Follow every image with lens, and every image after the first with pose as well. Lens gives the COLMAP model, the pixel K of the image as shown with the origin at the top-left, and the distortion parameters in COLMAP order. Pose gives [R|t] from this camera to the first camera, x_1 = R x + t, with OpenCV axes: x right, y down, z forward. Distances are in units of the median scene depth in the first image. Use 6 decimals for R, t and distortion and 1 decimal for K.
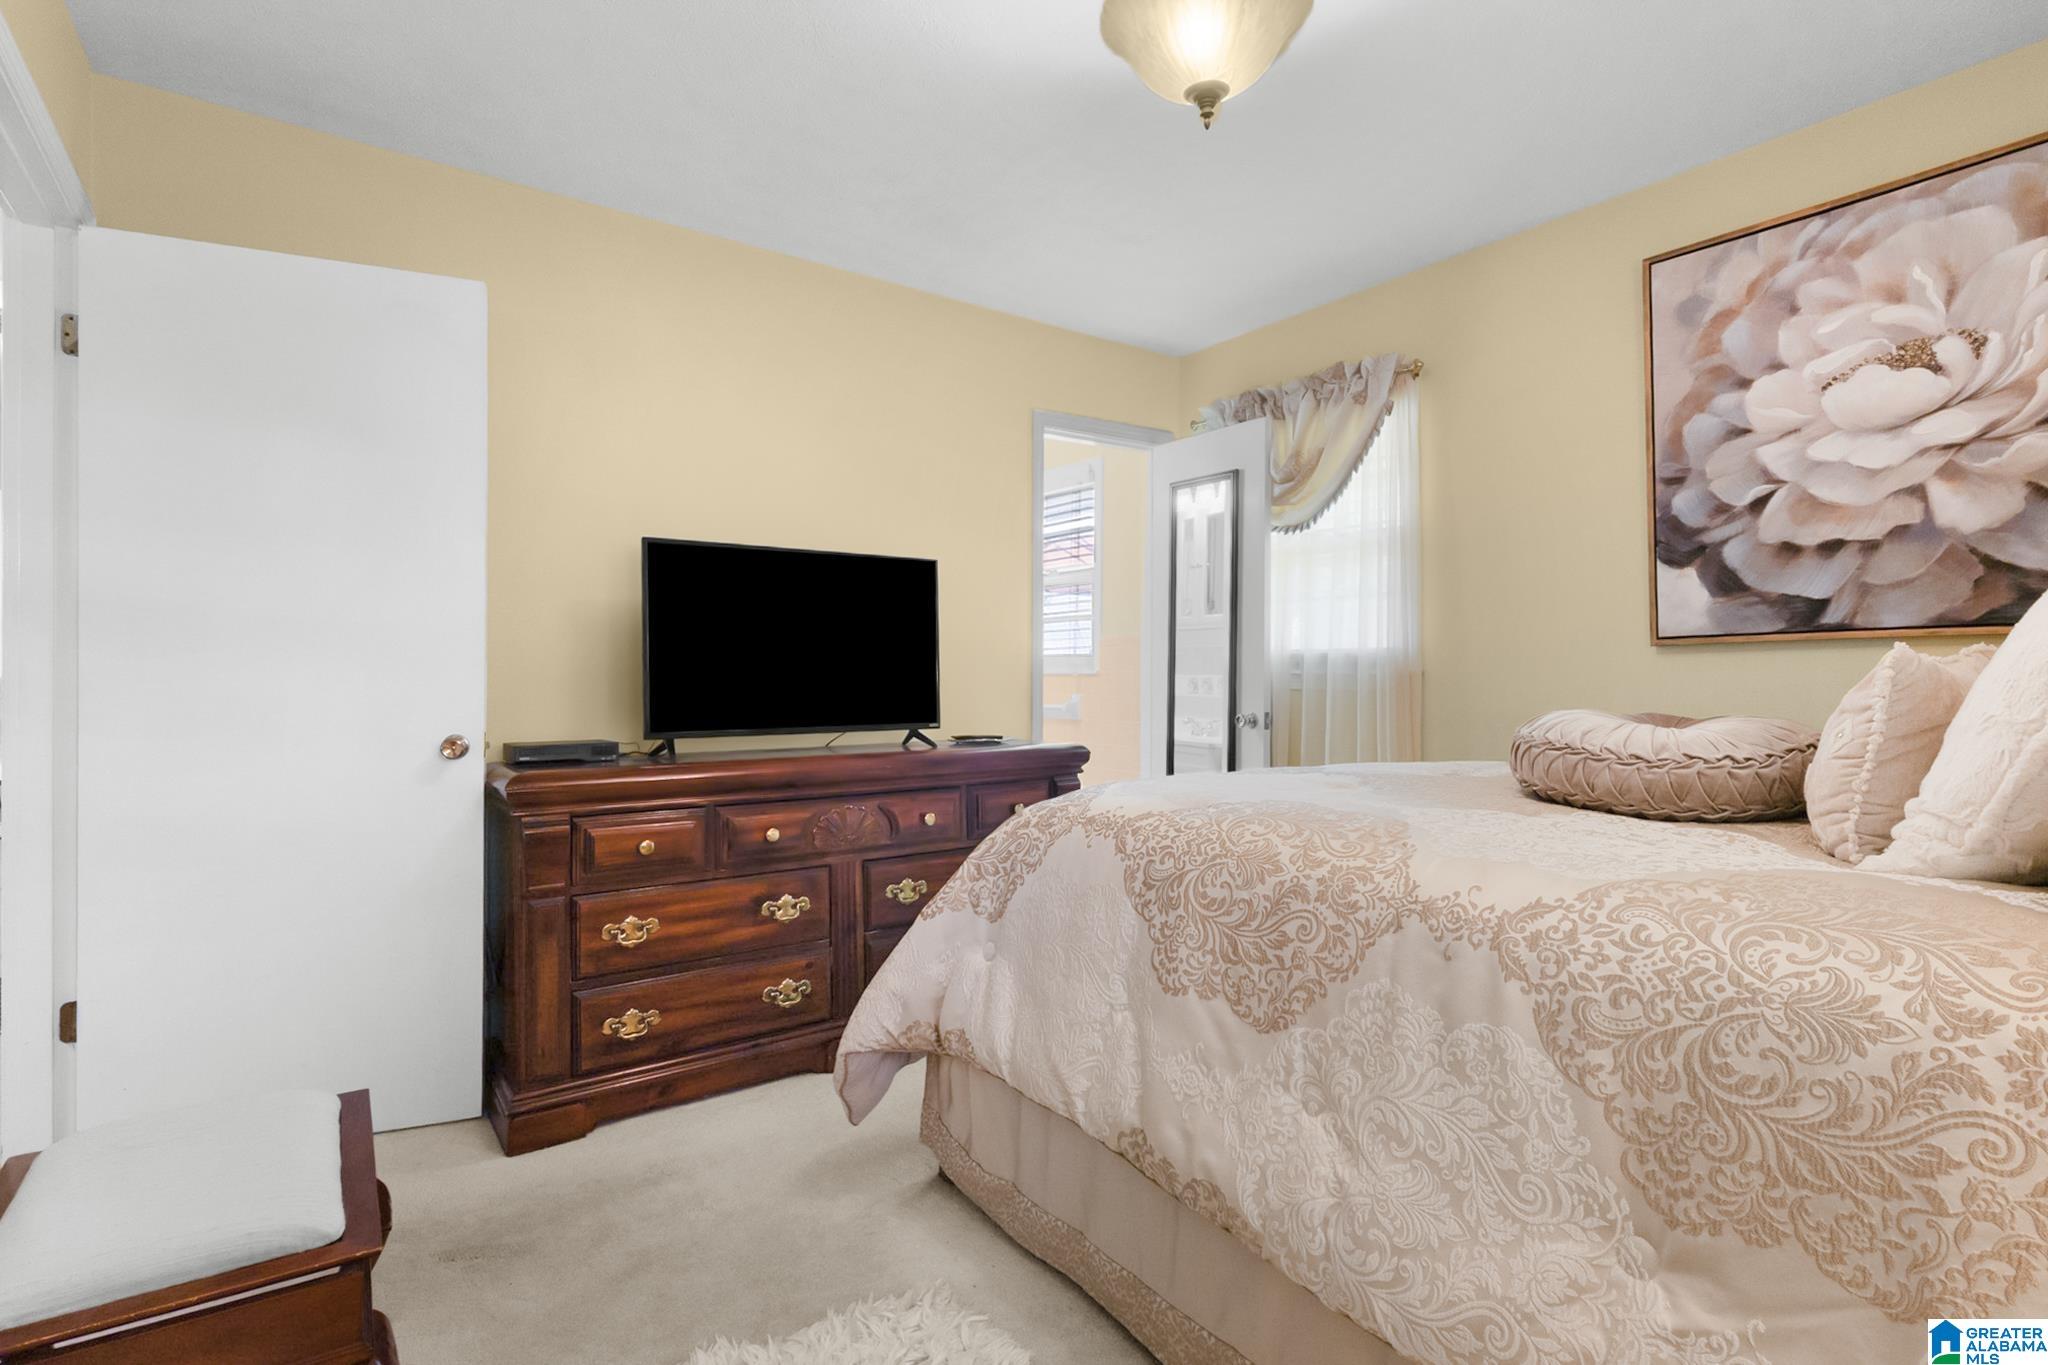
lens RADIAL K [[945.5, 0, 1027.8], [0, 945.5, 651.9], [0, 0, 1]] dist [-0.018908, 0.000236]
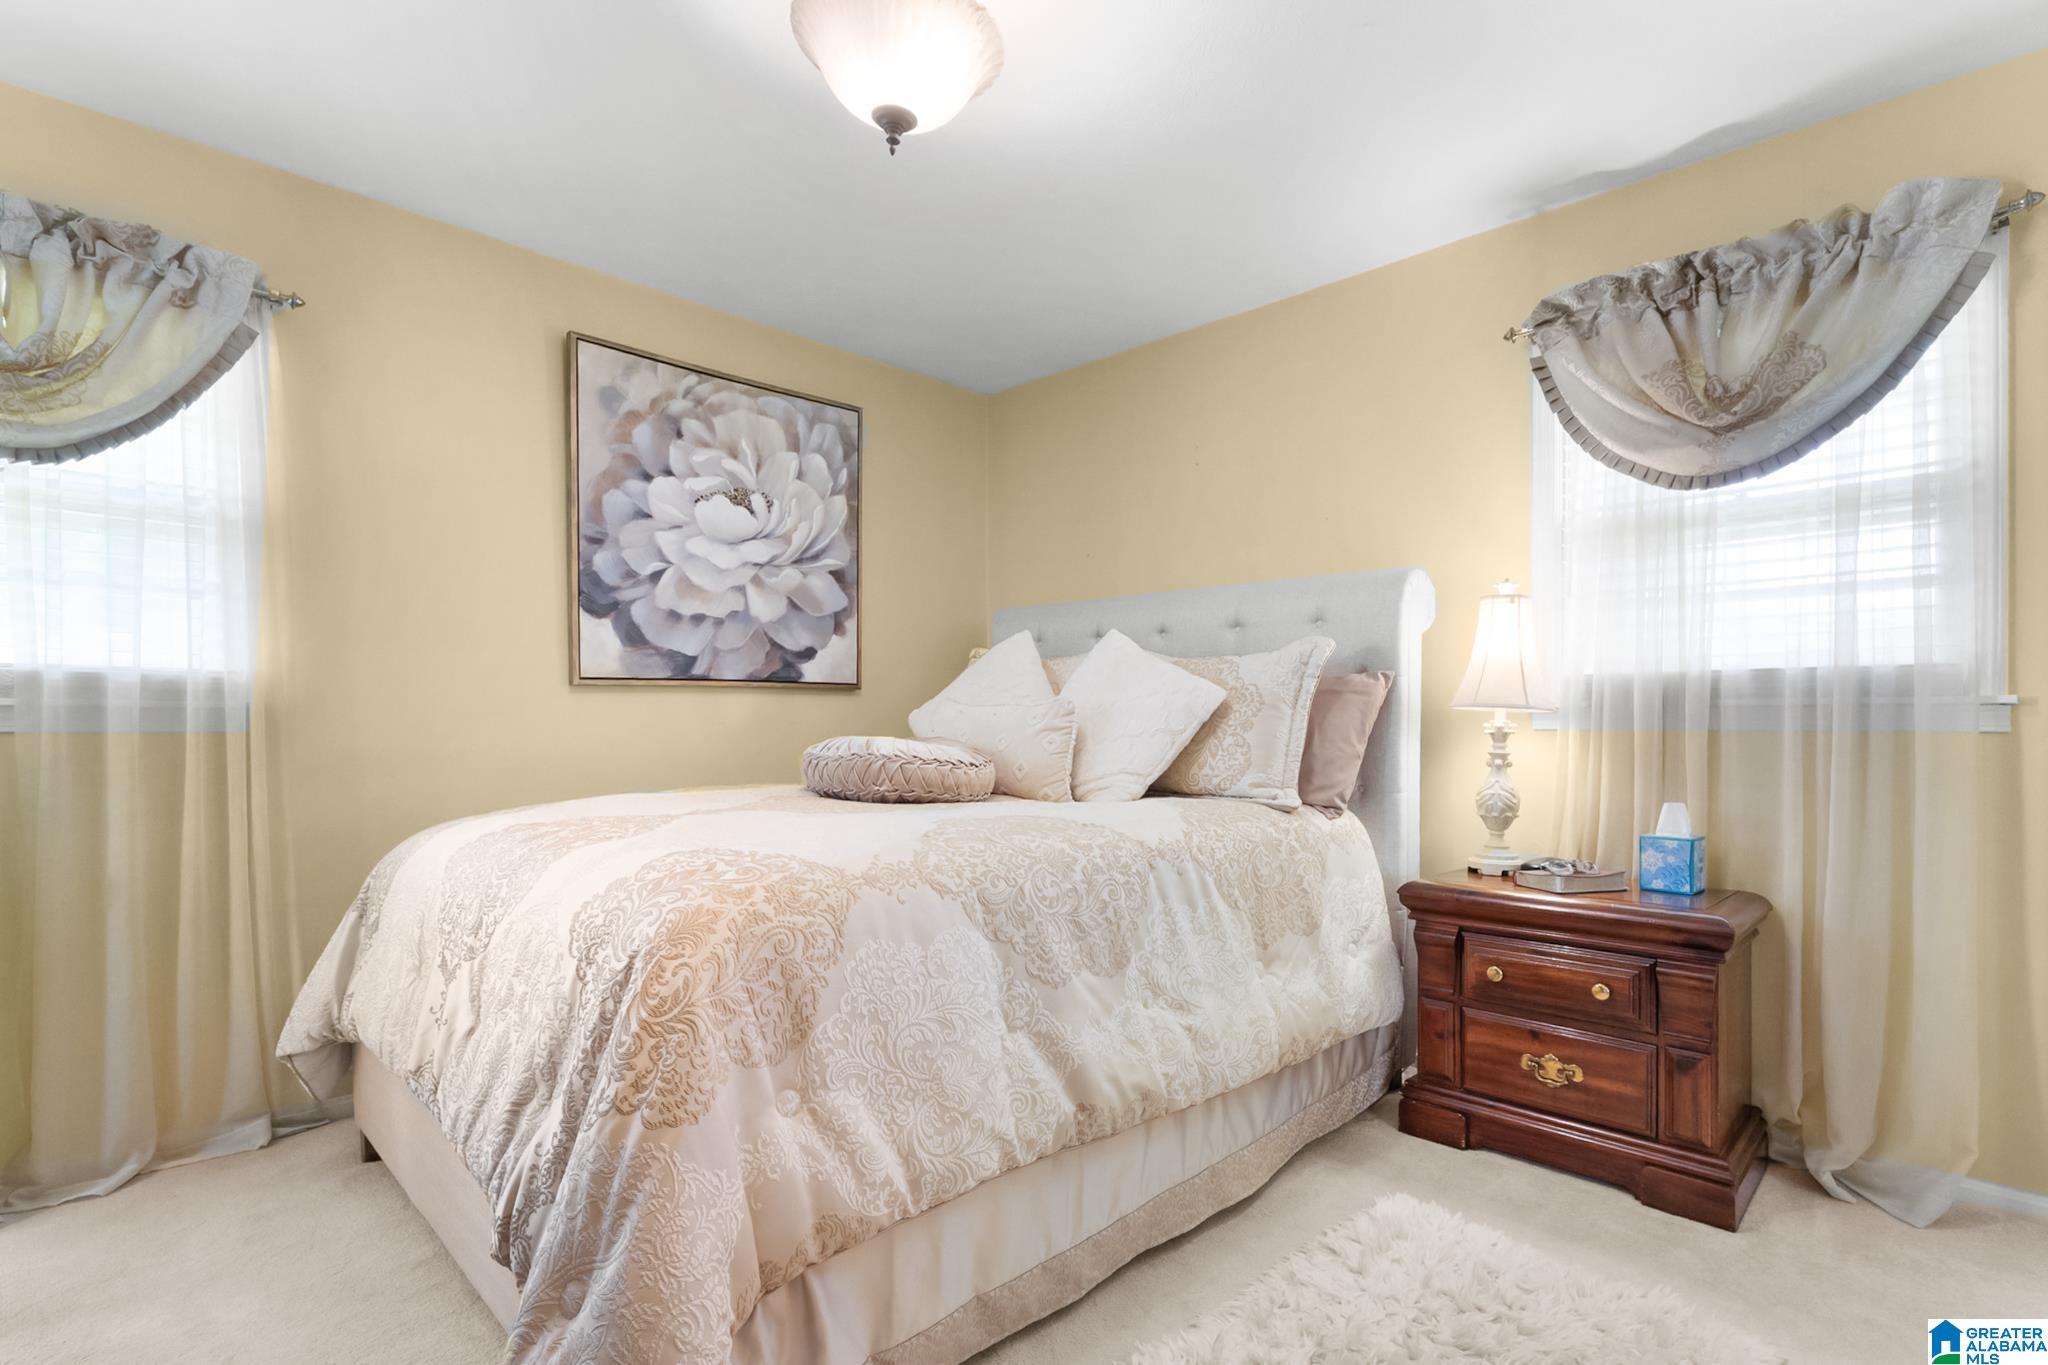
lens RADIAL K [[956.2, 0, 1024.0], [0, 956.2, 682.5], [0, 0, 1]] dist [-0.002088, -0.000320]
pose [[-0.144545, 0.037409, 0.988791, -0.577711], [-0.026144, 0.998792, -0.041610, 0.026263], [-0.989153, -0.031865, -0.143392, 0.712110]]
